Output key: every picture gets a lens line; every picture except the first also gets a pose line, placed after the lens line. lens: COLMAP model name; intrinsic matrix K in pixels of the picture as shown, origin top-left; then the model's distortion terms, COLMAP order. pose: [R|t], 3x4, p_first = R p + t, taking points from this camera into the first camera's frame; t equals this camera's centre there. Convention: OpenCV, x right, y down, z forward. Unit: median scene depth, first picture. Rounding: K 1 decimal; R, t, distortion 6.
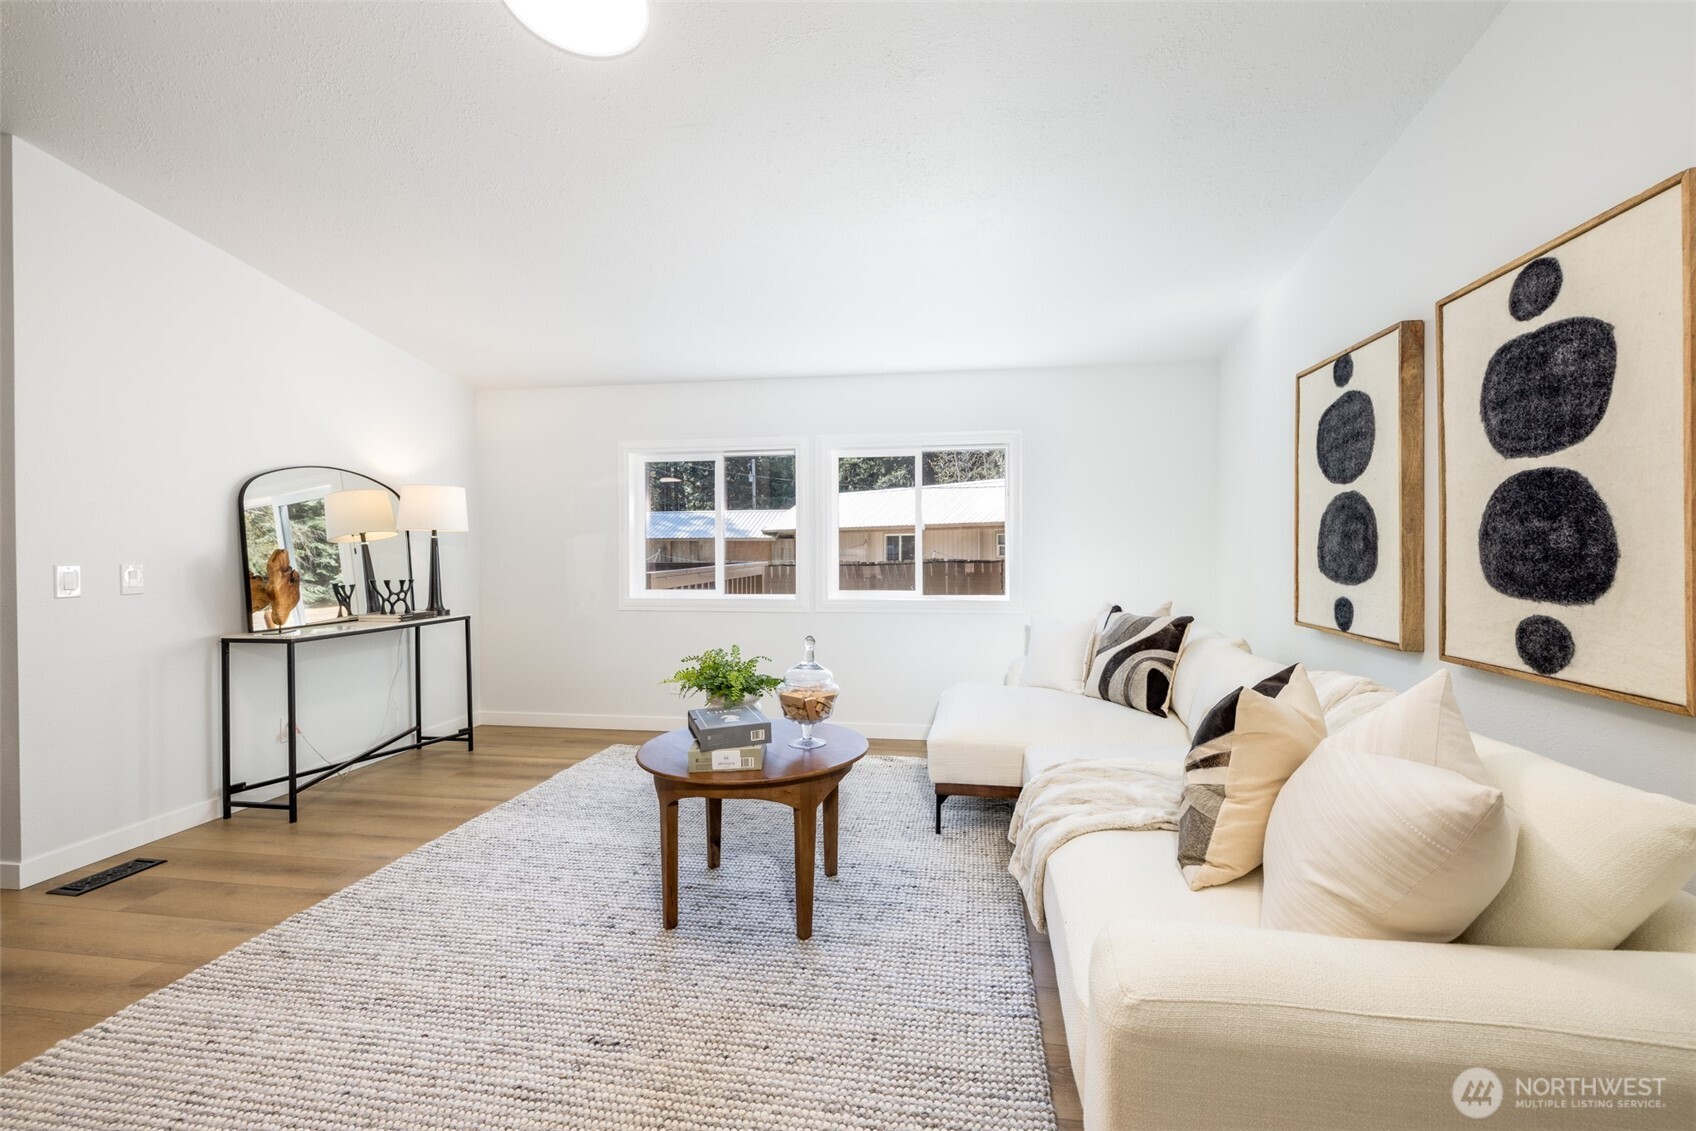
lens RADIAL K [[721.1, 0, 866.0], [0, 721.1, 555.7], [0, 0, 1]] dist [-0.000073, 0.000012]
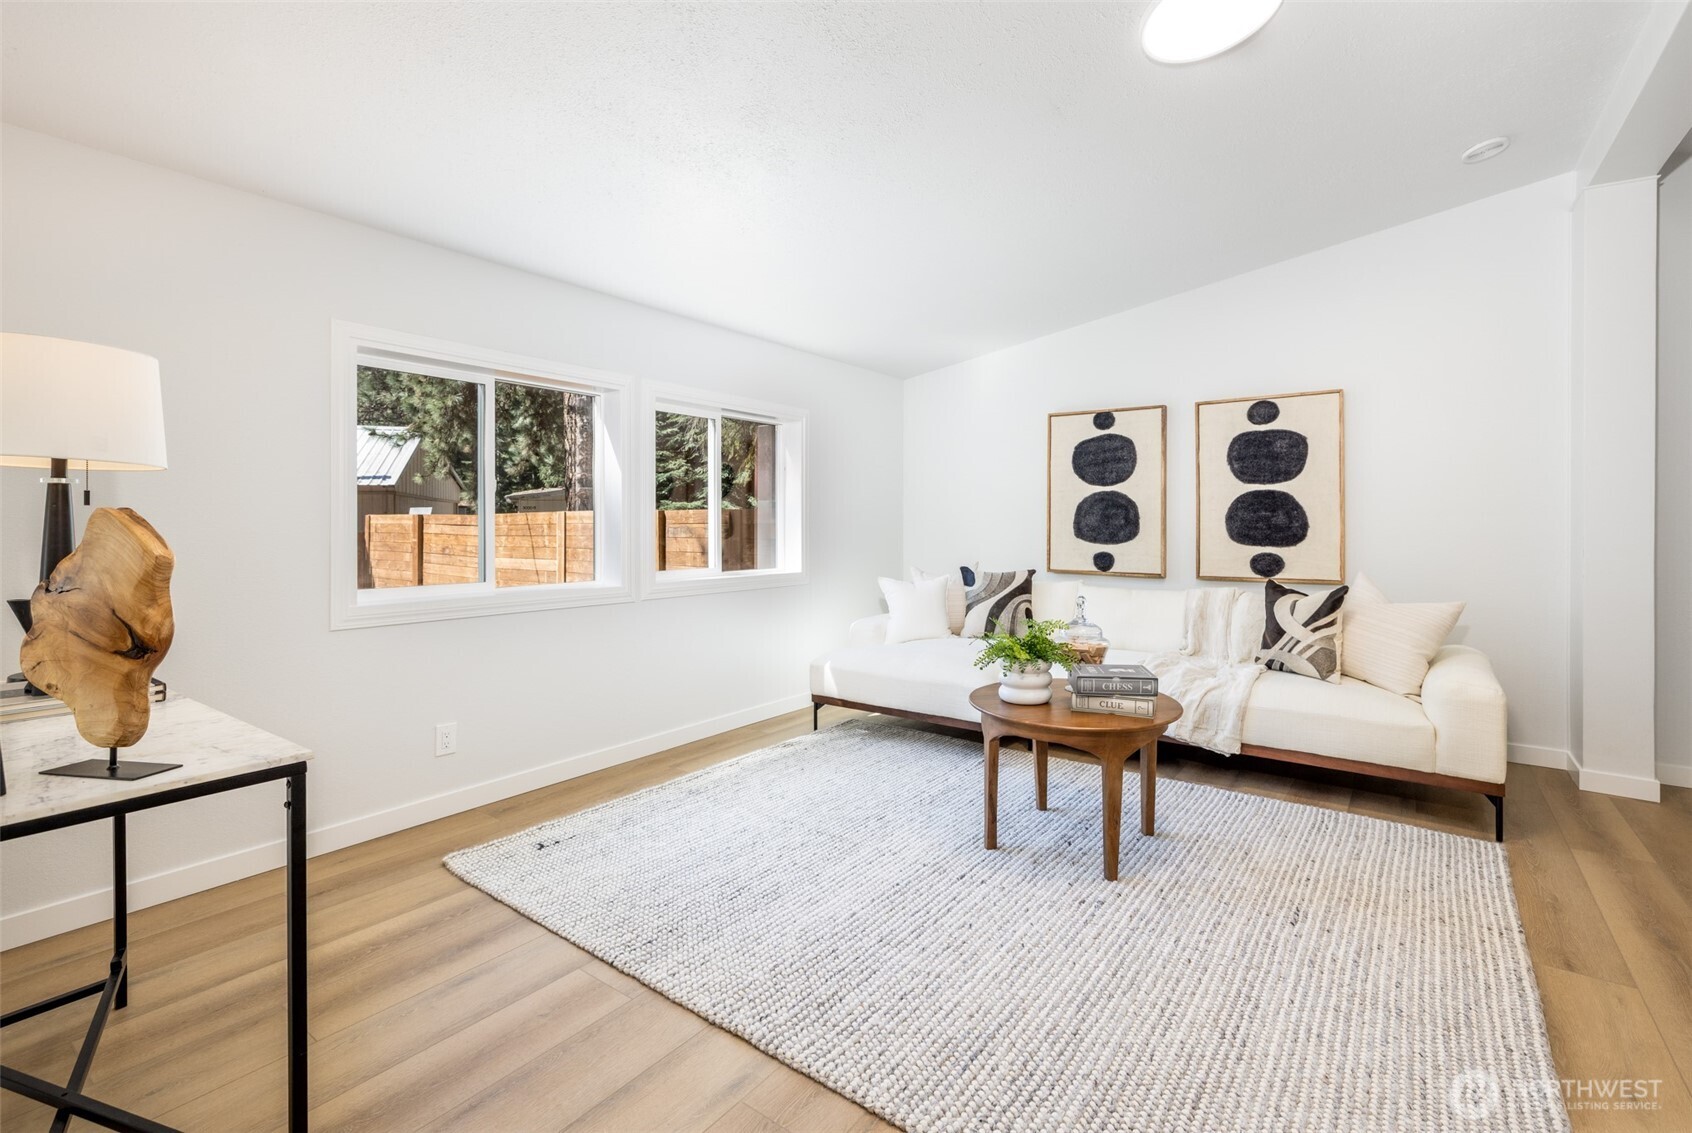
lens RADIAL K [[719.4, 0, 917.0], [0, 719.4, 525.7], [0, 0, 1]] dist [-0.000073, 0.000012]
pose [[0.449226, 0.002929, 0.893413, -1.506195], [0.003900, 0.999979, -0.005239, 0.003245], [-0.893410, 0.005838, 0.449205, 0.873693]]
